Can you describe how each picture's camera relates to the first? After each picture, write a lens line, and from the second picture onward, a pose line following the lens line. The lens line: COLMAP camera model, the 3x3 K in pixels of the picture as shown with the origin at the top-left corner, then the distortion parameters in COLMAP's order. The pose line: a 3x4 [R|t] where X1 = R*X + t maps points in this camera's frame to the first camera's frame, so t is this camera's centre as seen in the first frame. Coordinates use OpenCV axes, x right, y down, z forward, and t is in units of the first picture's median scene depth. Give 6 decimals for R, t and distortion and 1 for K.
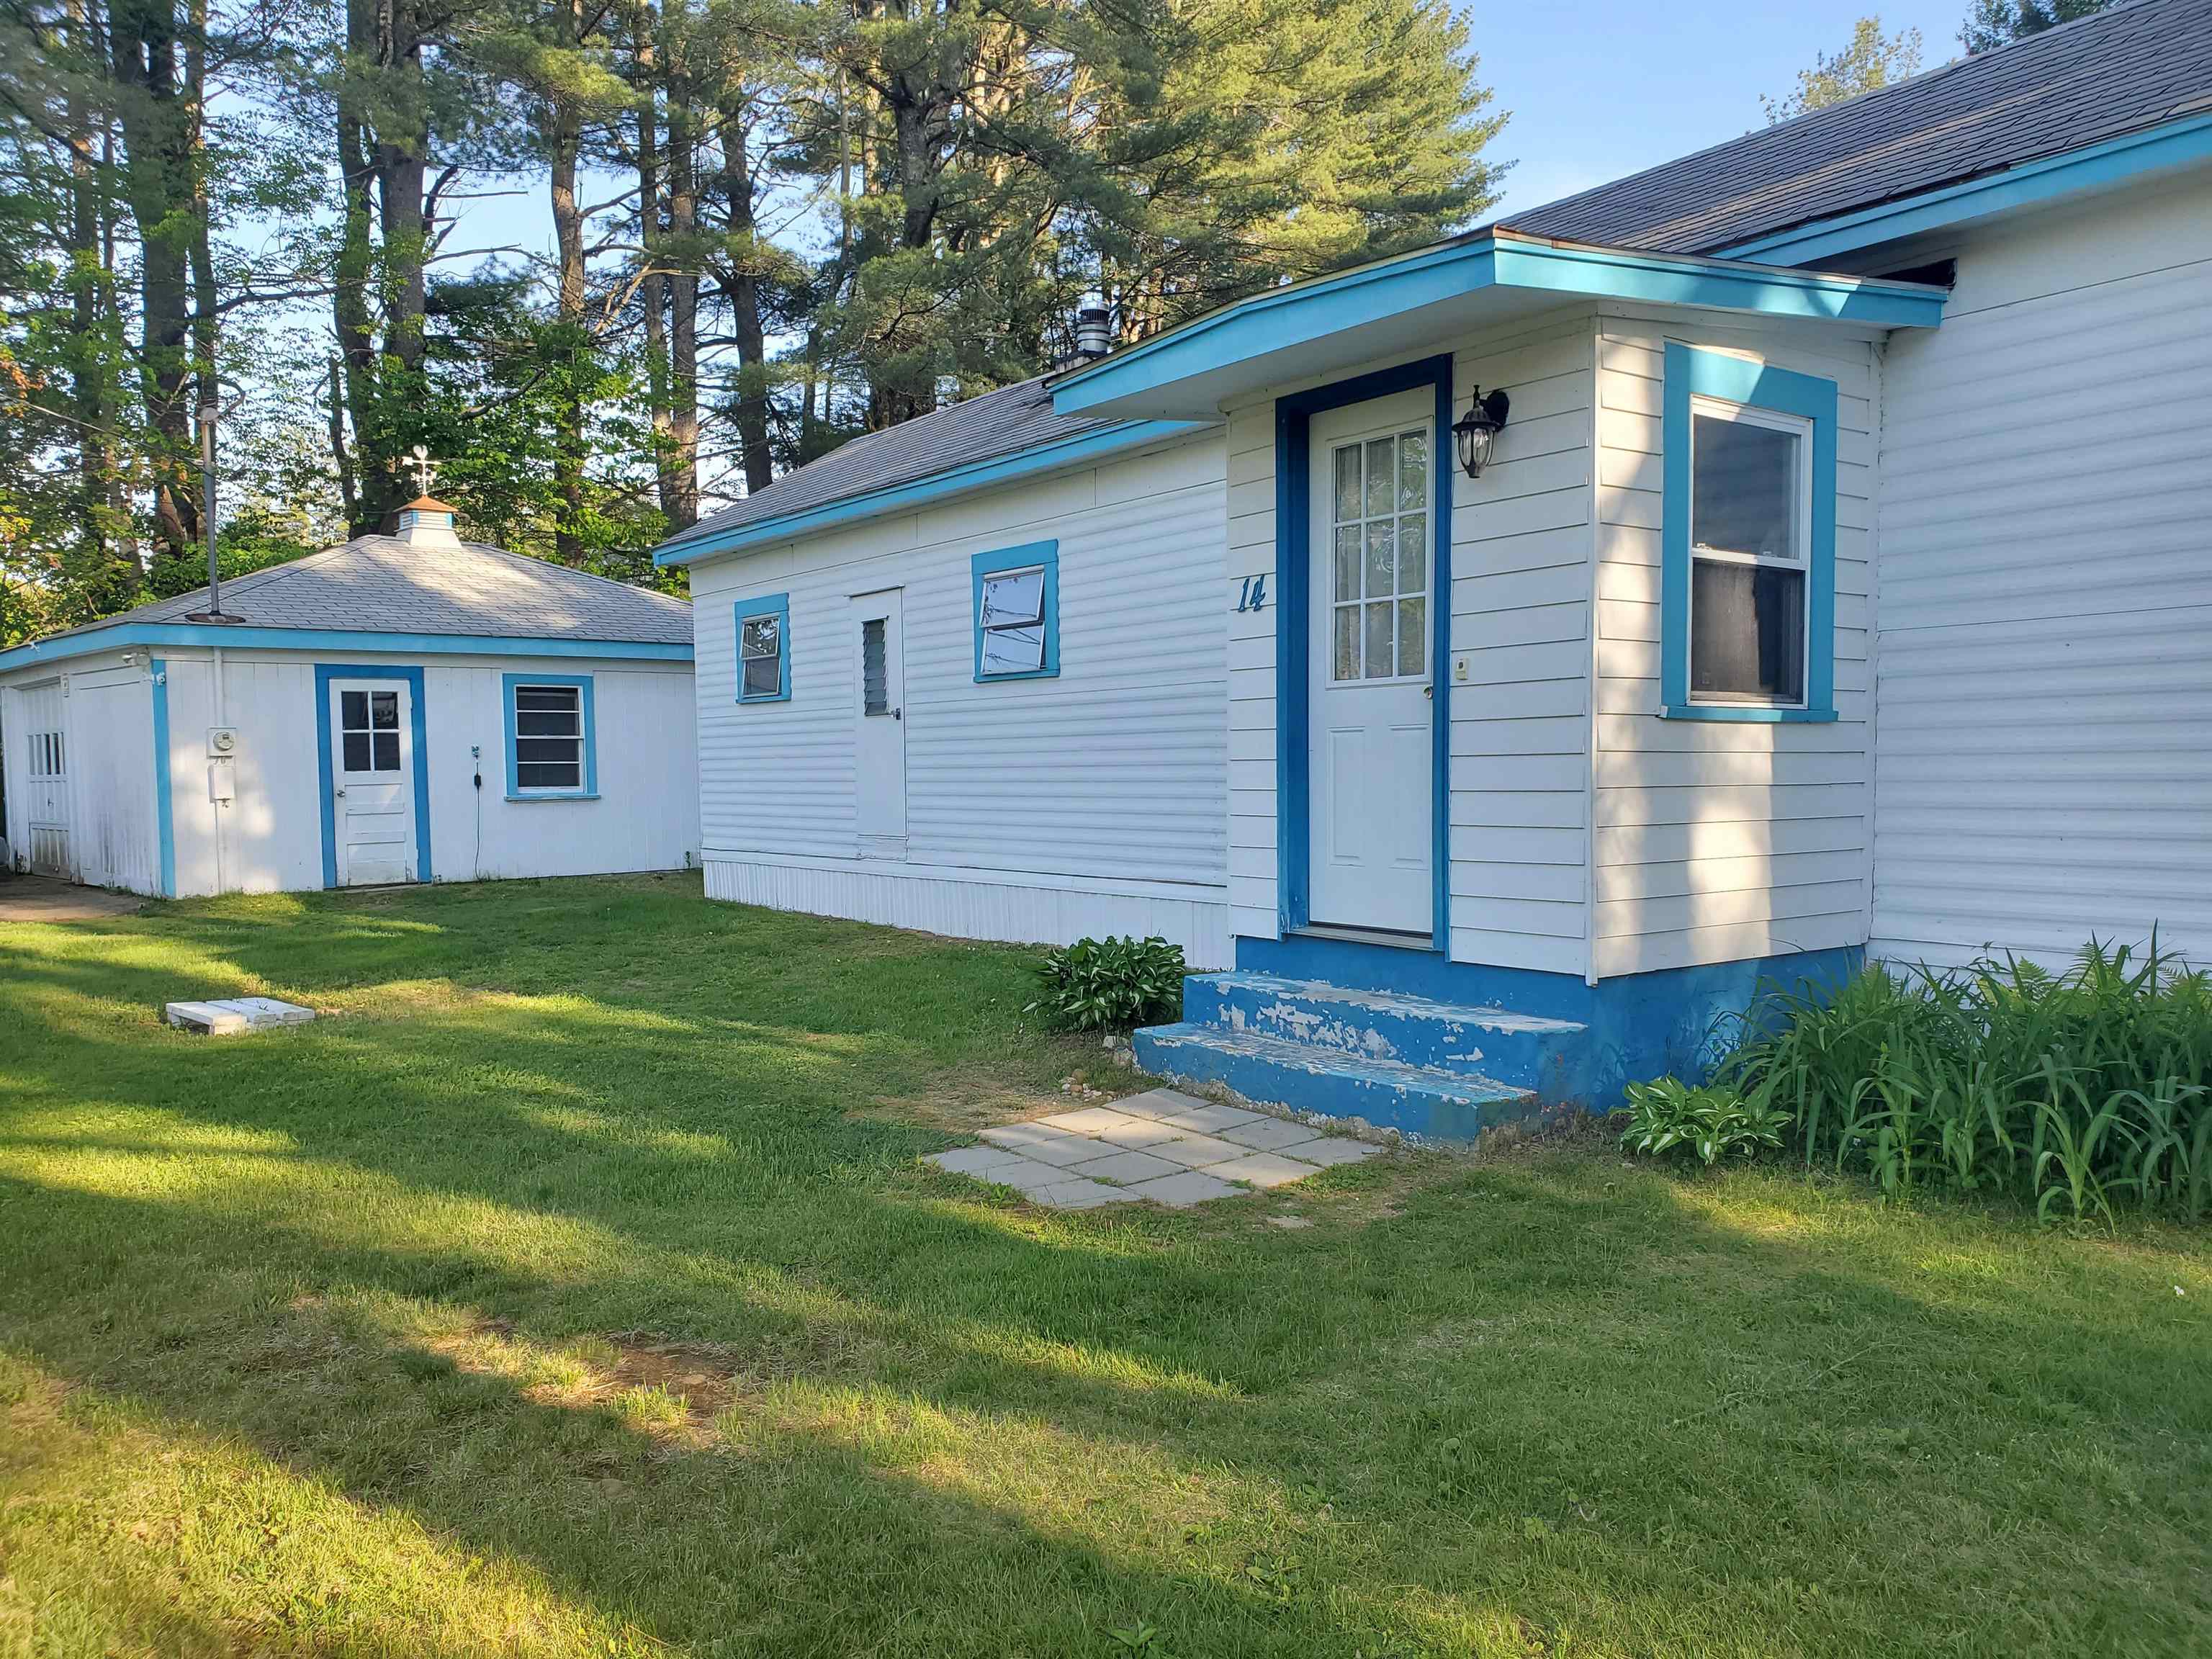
lens RADIAL K [[1717.8, 0, 1098.2], [0, 1717.8, 870.9], [0, 0, 1]] dist [0.014356, -0.002432]
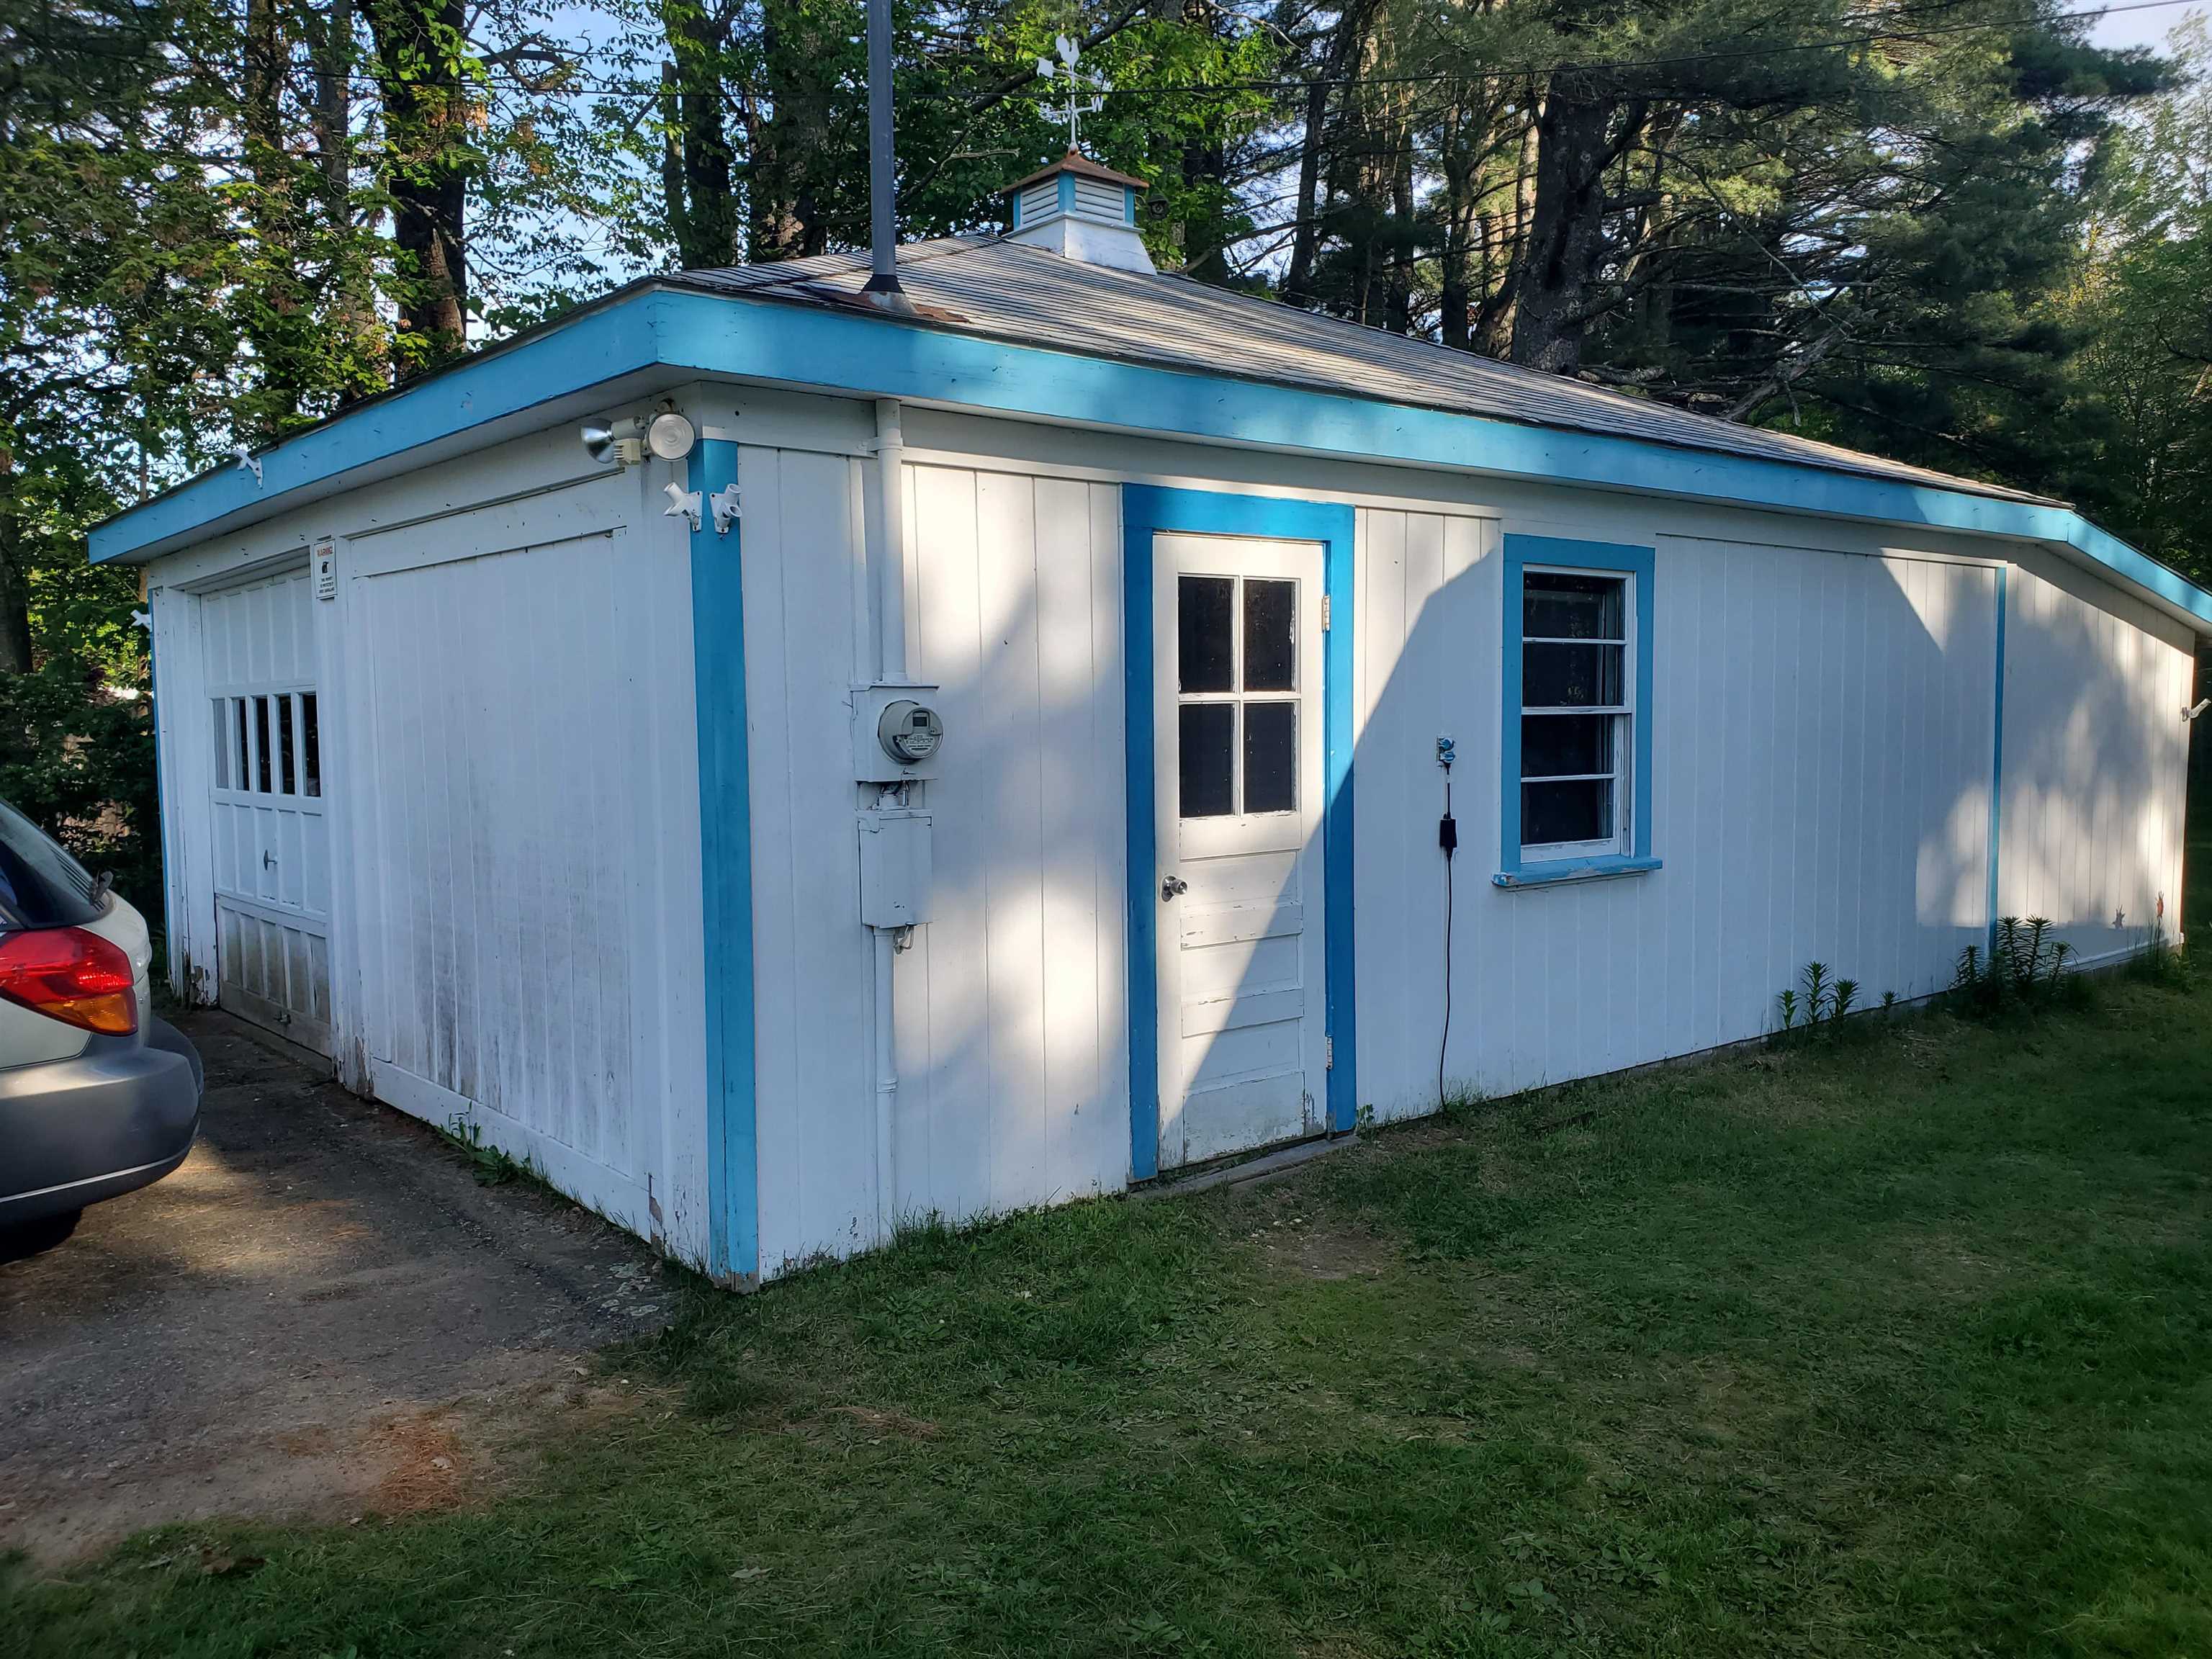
lens RADIAL K [[1717.8, 0, 1098.2], [0, 1717.8, 870.9], [0, 0, 1]] dist [0.014356, -0.002432]
pose [[0.998458, 0.006447, -0.055135, -0.417226], [-0.004903, 0.999593, 0.028093, -0.054902], [0.055294, -0.027779, 0.998084, 0.646523]]
